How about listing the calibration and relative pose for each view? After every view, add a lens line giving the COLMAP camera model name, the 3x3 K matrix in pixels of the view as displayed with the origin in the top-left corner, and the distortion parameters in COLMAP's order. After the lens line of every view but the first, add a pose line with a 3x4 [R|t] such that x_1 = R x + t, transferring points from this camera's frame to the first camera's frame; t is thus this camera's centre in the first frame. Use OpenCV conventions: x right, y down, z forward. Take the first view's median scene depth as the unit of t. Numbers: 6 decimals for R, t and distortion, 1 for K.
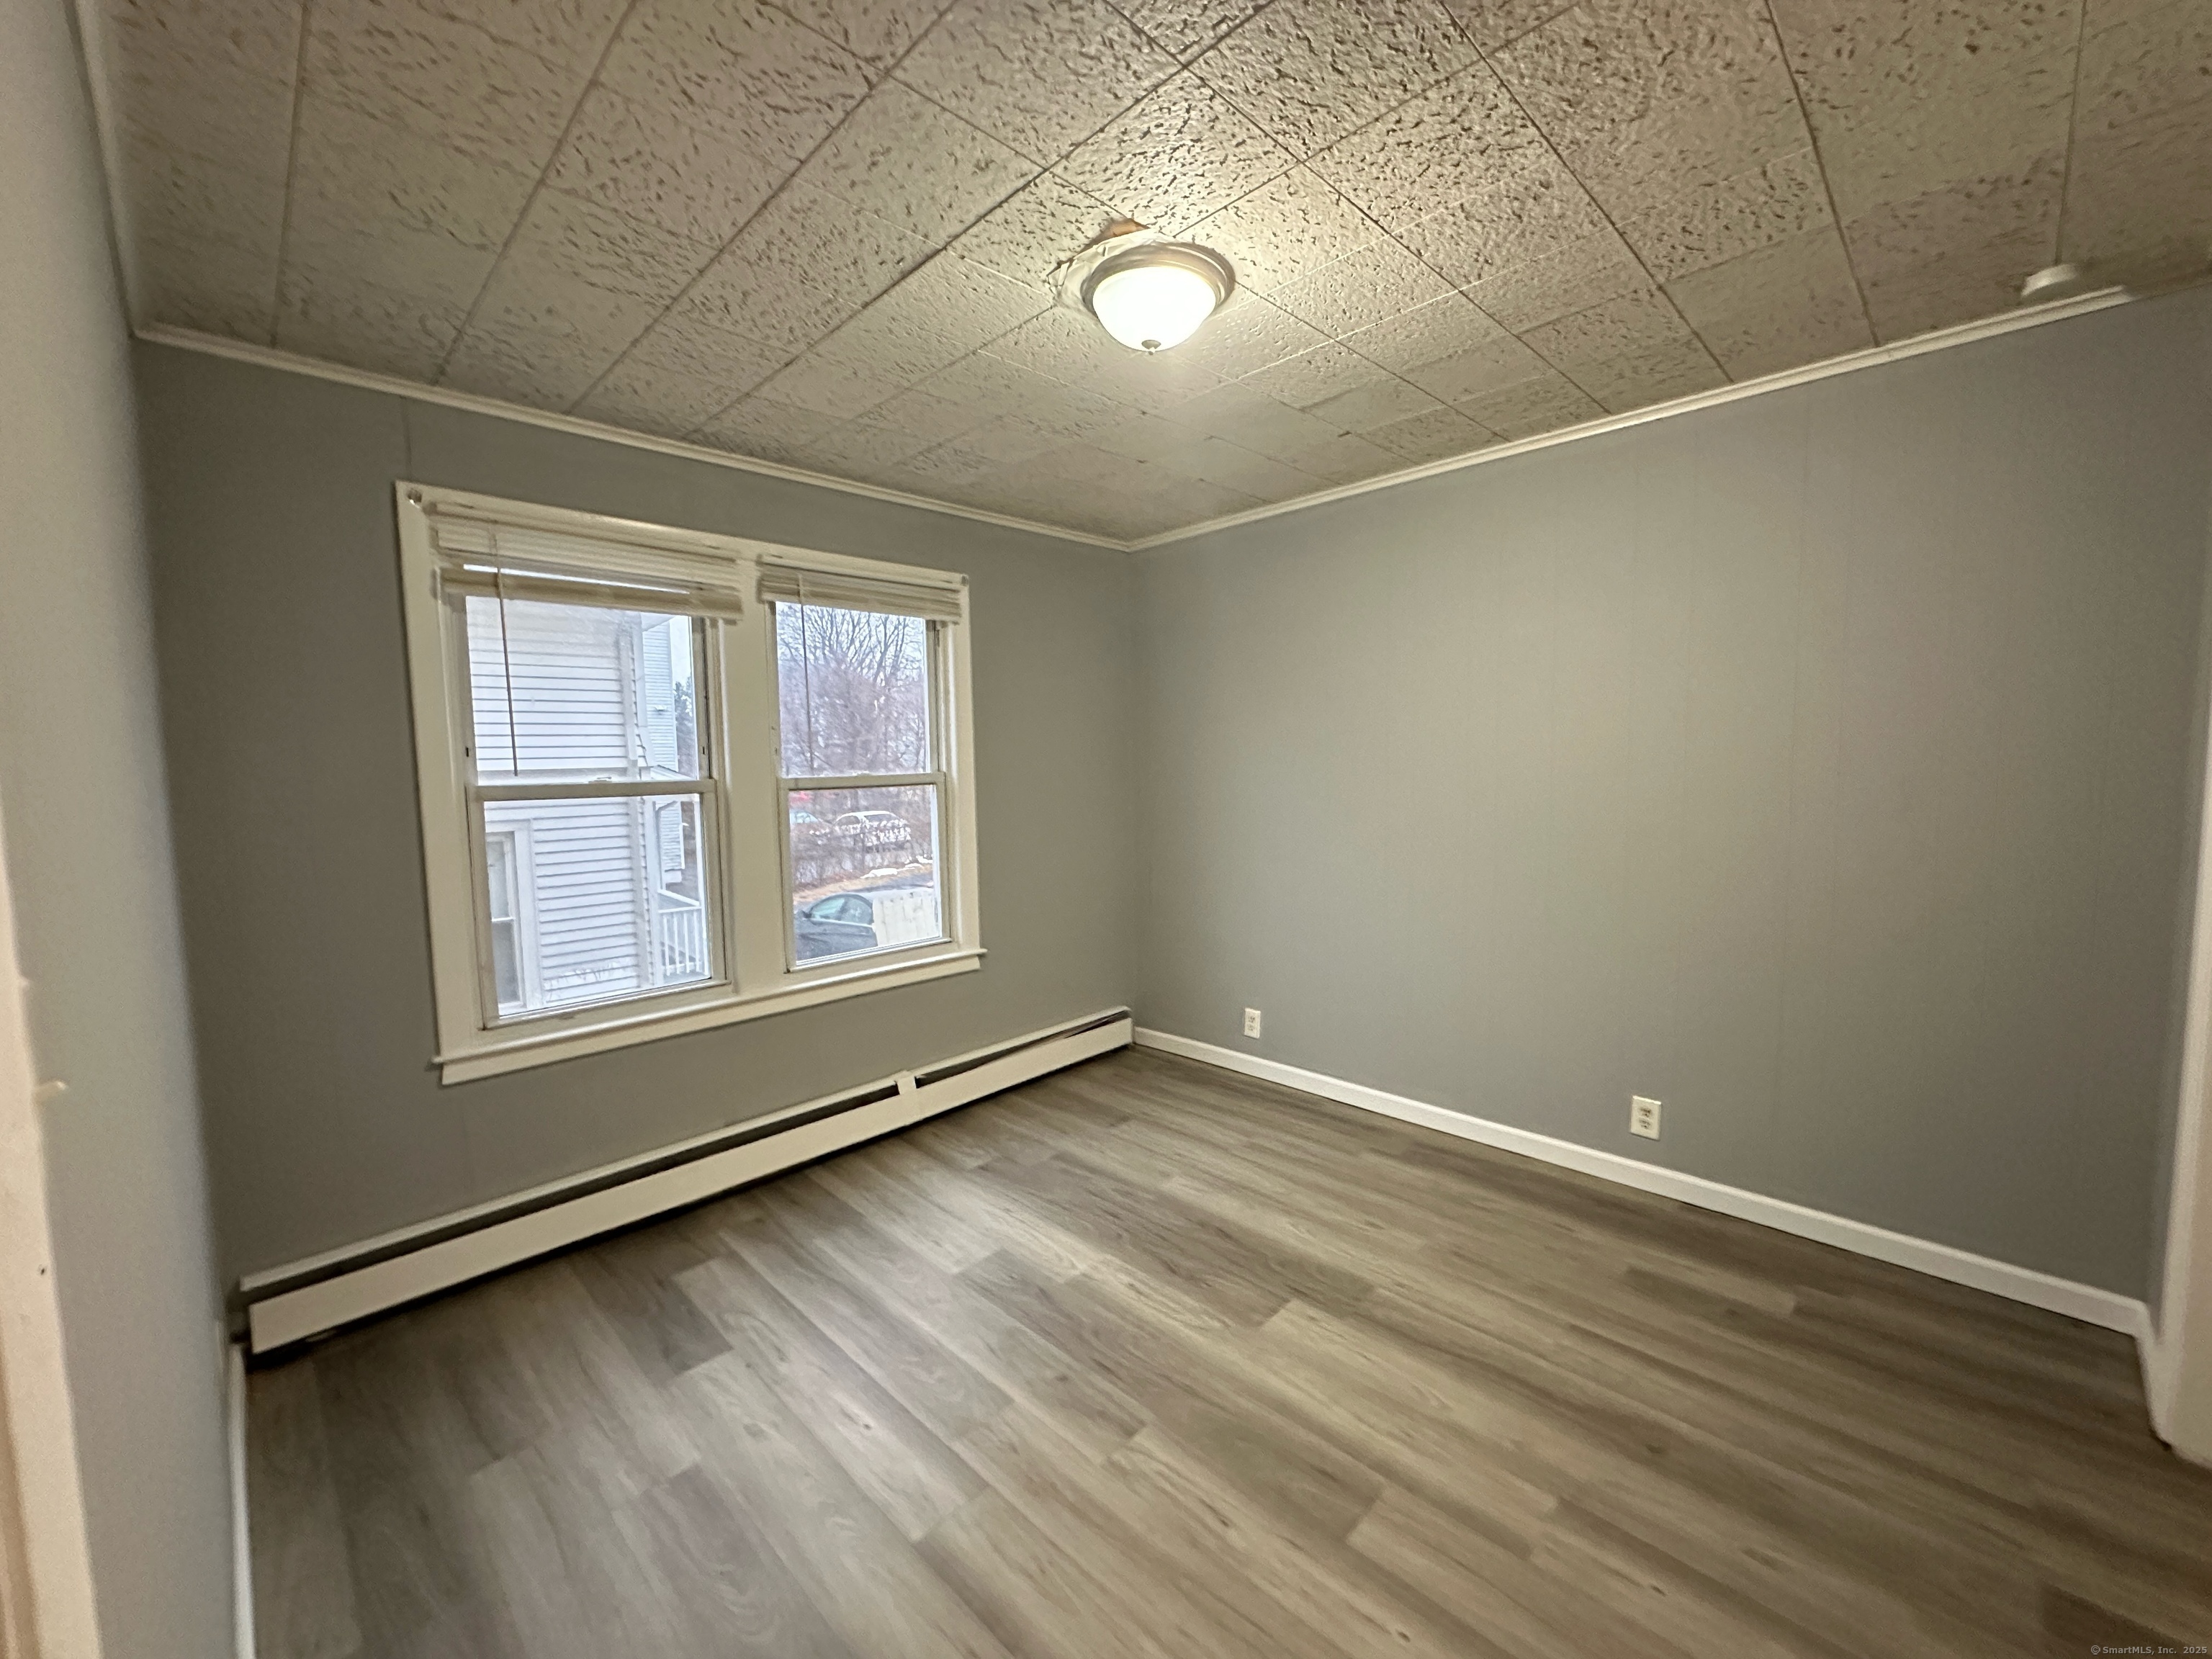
lens RADIAL K [[878.6, 0, 1112.7], [0, 878.6, 821.3], [0, 0, 1]] dist [-0.000950, -0.000998]
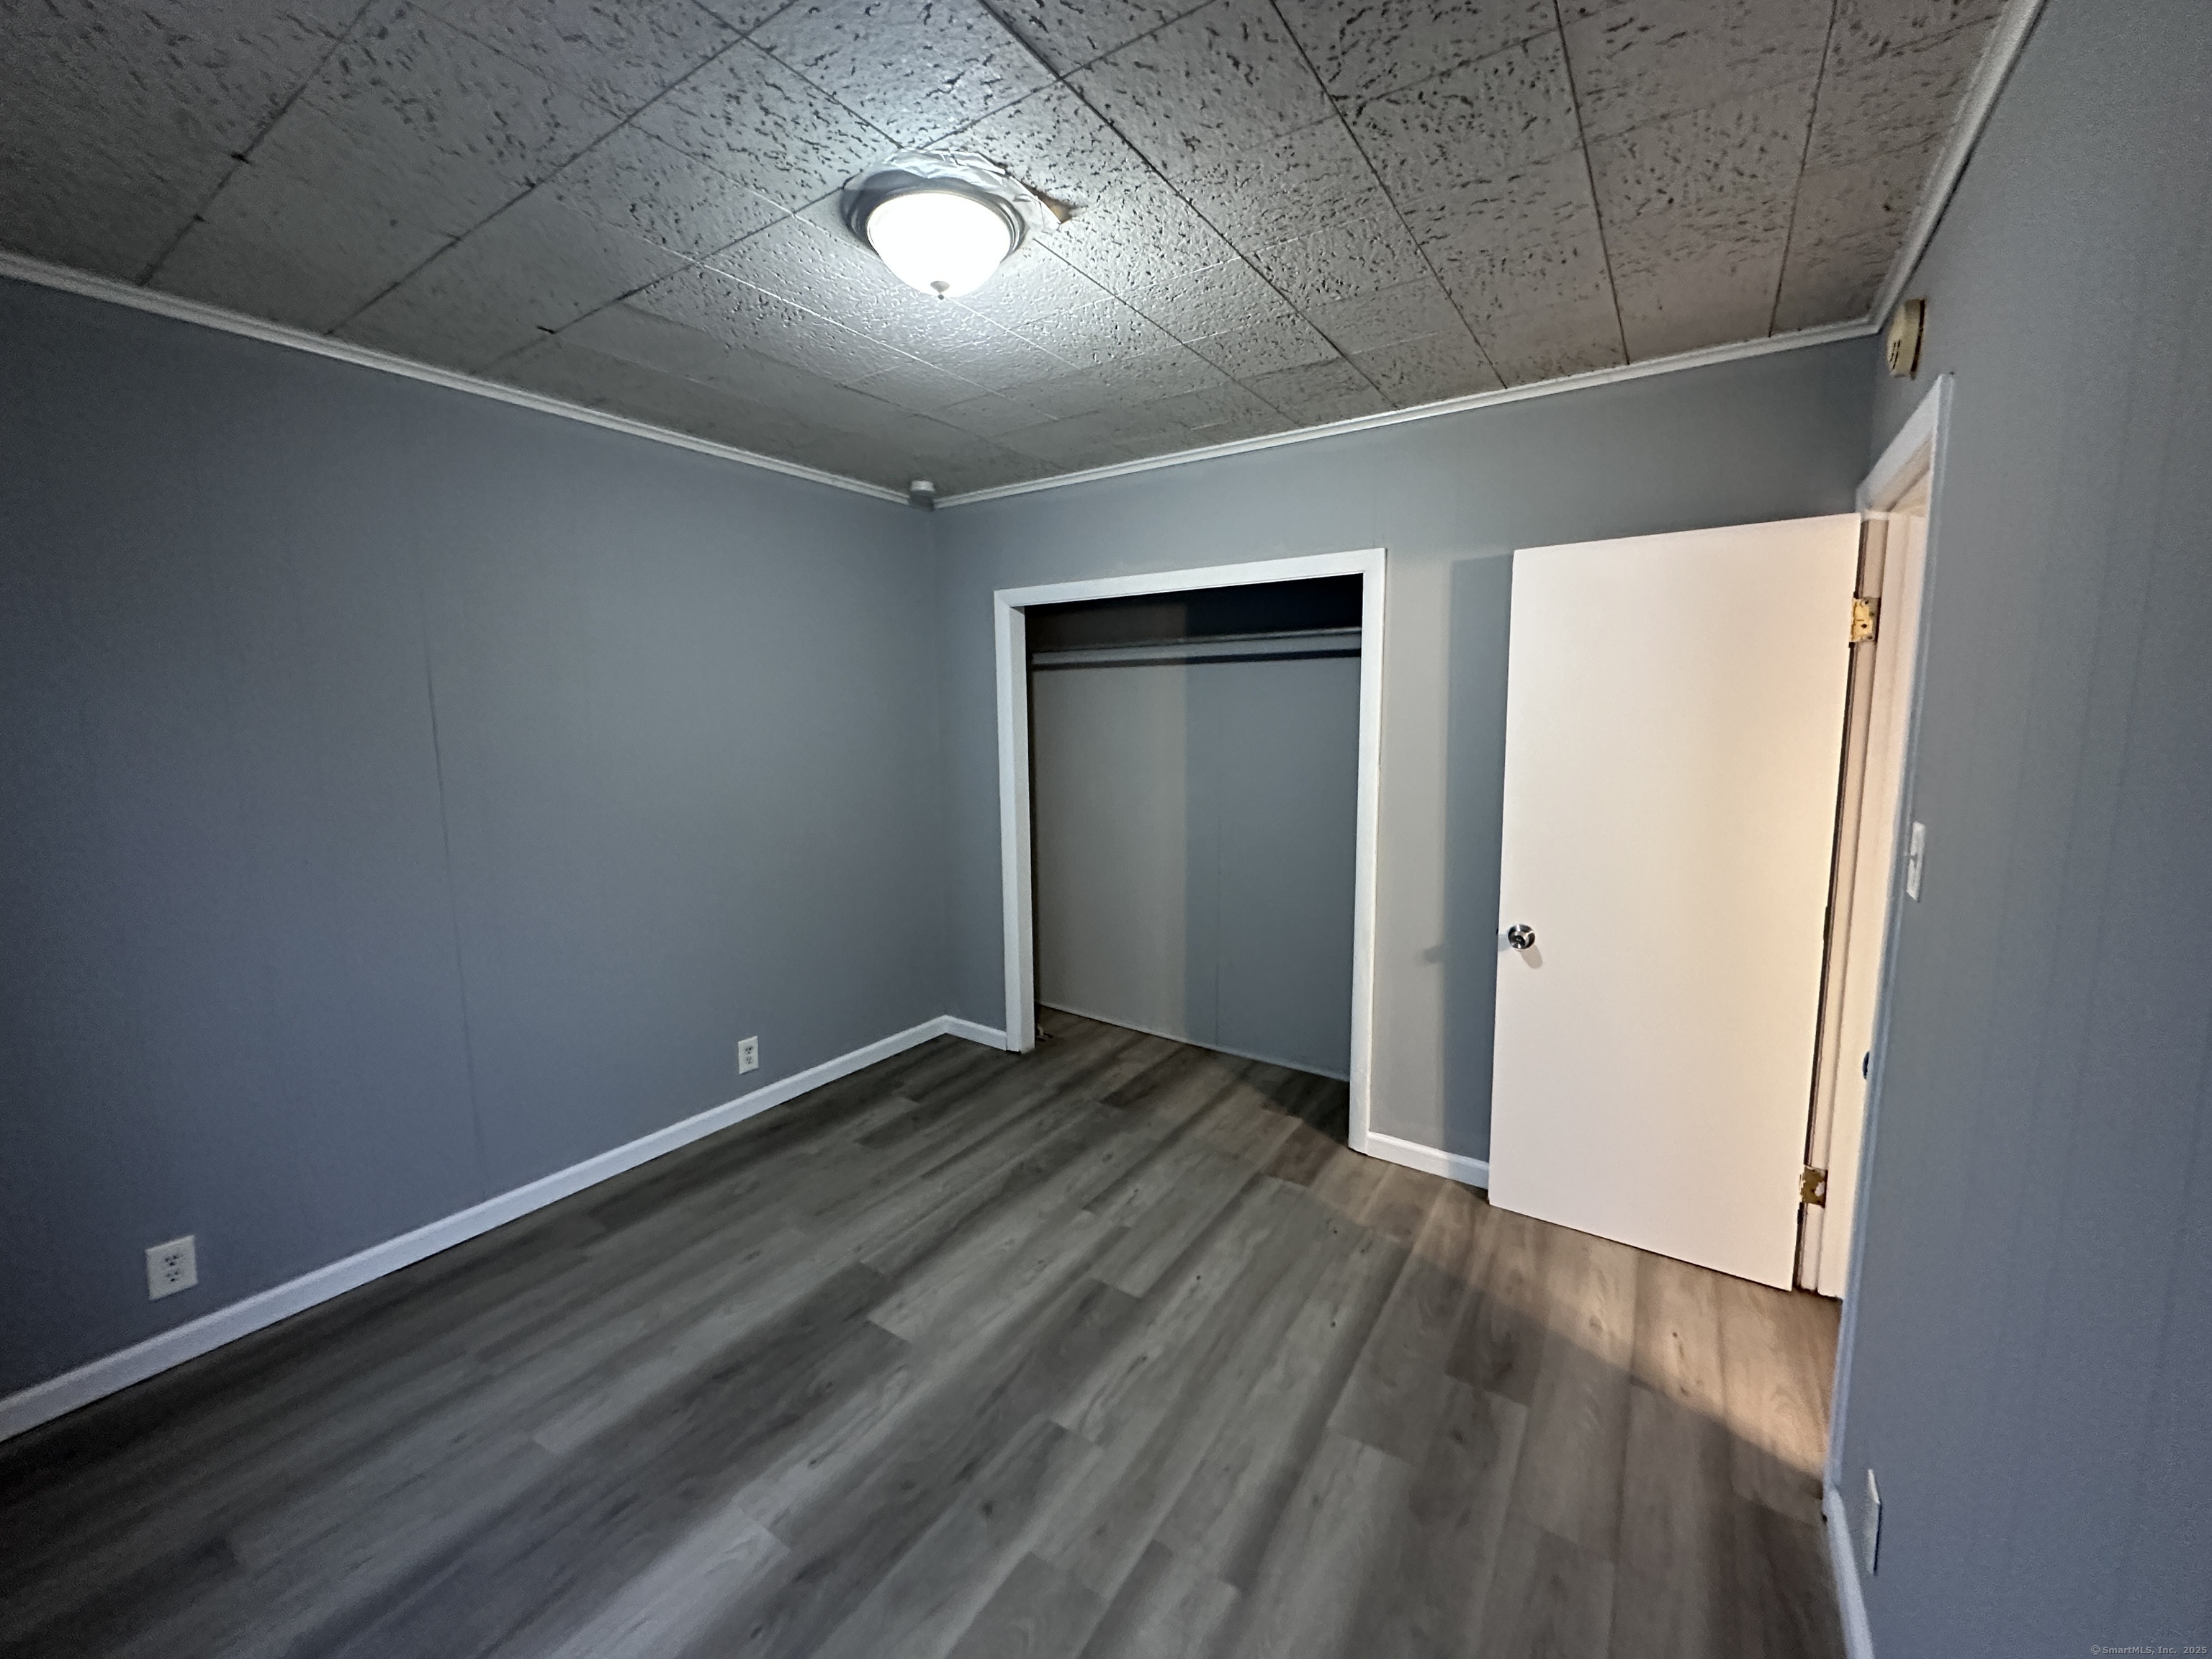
lens RADIAL K [[878.6, 0, 1102.7], [0, 878.6, 818.9], [0, 0, 1]] dist [-0.000950, -0.000998]
pose [[-0.190785, -0.095456, 0.976980, -0.725521], [0.086225, 0.989784, 0.113545, -0.082387], [-0.977838, 0.105902, -0.180605, 0.857138]]
